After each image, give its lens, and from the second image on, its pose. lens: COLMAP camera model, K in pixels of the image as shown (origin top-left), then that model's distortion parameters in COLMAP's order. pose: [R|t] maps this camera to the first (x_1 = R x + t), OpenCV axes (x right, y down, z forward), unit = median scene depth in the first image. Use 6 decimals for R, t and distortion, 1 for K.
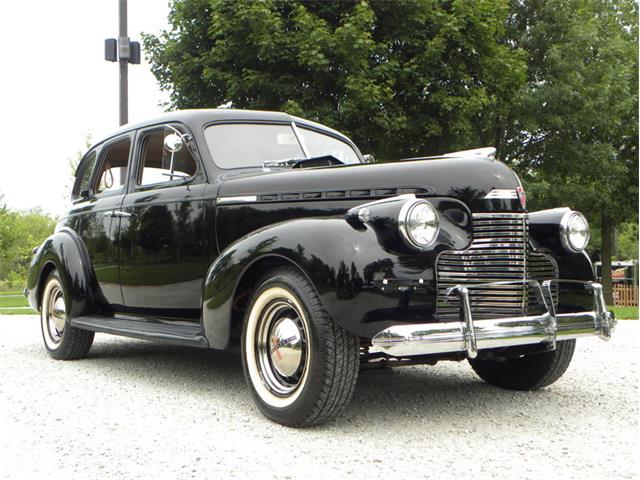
lens RADIAL K [[727.8, 0, 320.0], [0, 727.8, 240.0], [0, 0, 1]] dist [0.076528, -0.167669]
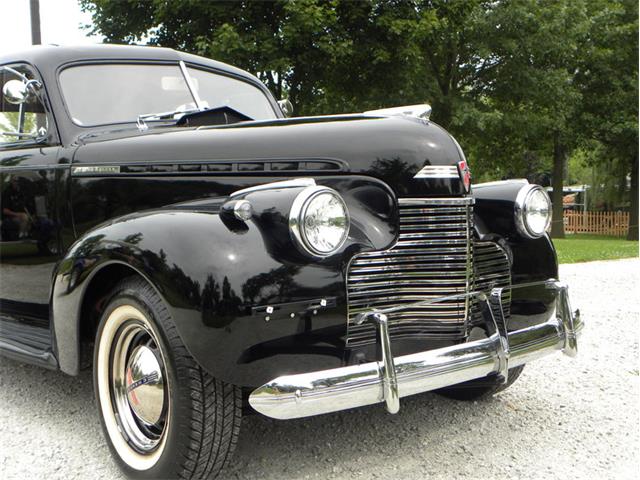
lens RADIAL K [[727.8, 0, 320.0], [0, 727.8, 240.0], [0, 0, 1]] dist [0.076528, -0.167669]
pose [[0.998010, -0.018470, 0.060288, 0.075842], [0.012185, 0.994606, 0.103003, -0.063356], [-0.061865, -0.102064, 0.992852, 0.243915]]
